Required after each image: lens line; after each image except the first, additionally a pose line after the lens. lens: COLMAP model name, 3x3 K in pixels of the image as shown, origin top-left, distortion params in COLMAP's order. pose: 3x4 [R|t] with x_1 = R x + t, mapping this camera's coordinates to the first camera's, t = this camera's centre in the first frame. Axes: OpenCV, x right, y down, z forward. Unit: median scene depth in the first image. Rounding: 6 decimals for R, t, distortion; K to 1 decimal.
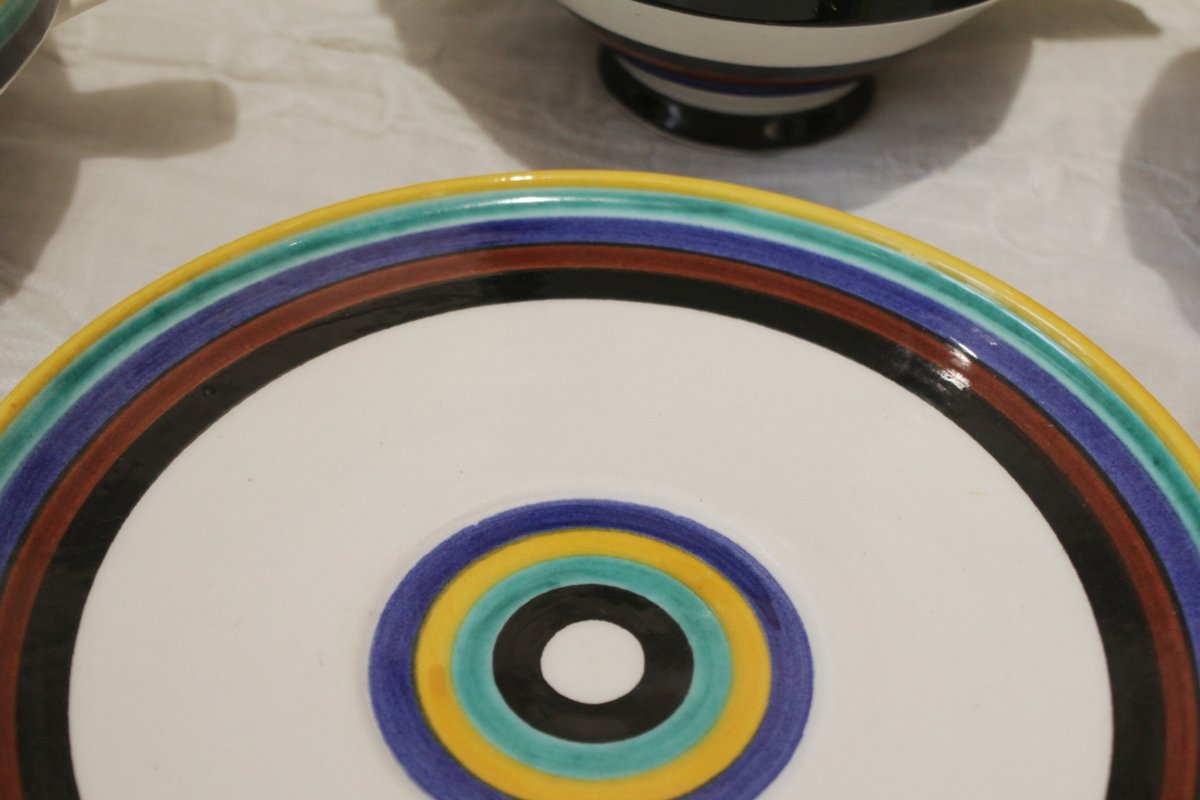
lens RADIAL K [[1848.6, 0, 612.8], [0, 1848.6, 398.8], [0, 0, 1]] dist [-0.029531, 0.000000]
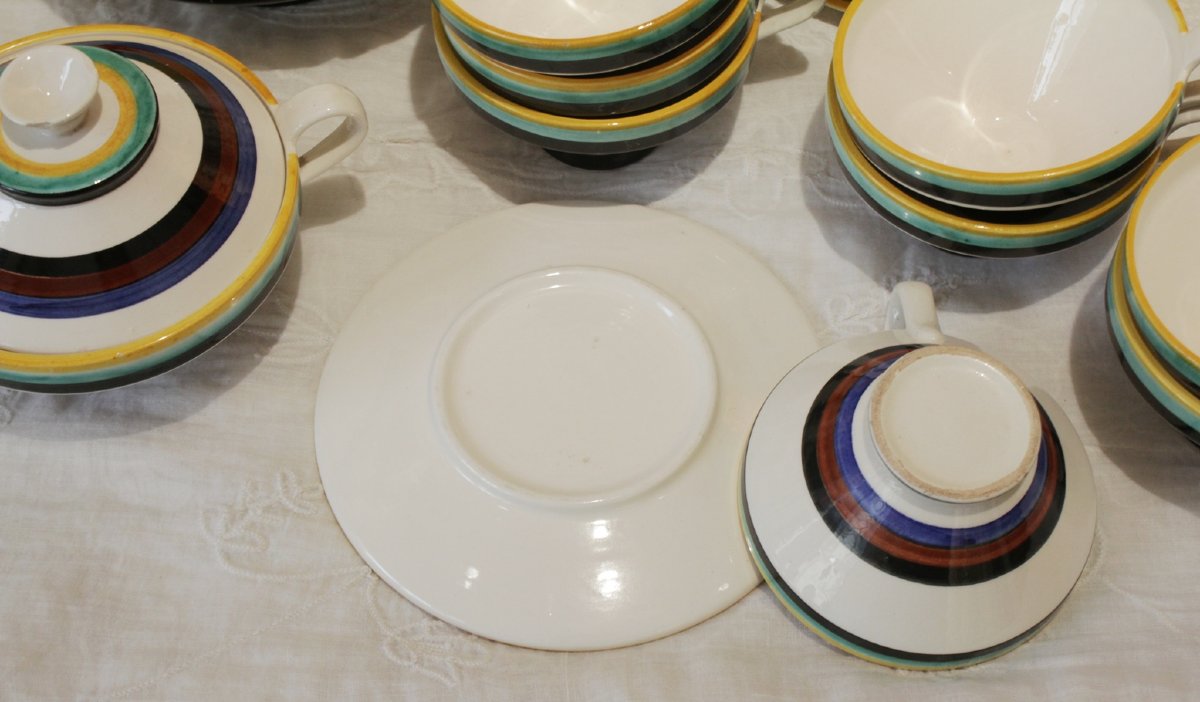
lens RADIAL K [[1976.6, 0, 586.0], [0, 1976.6, 405.8], [0, 0, 1]] dist [-0.011442, 0.000000]
pose [[0.989161, -0.146823, -0.001648, 0.014637], [0.142531, 0.957429, 0.251028, -0.533919], [-0.035279, -0.248542, 0.967978, -1.461011]]
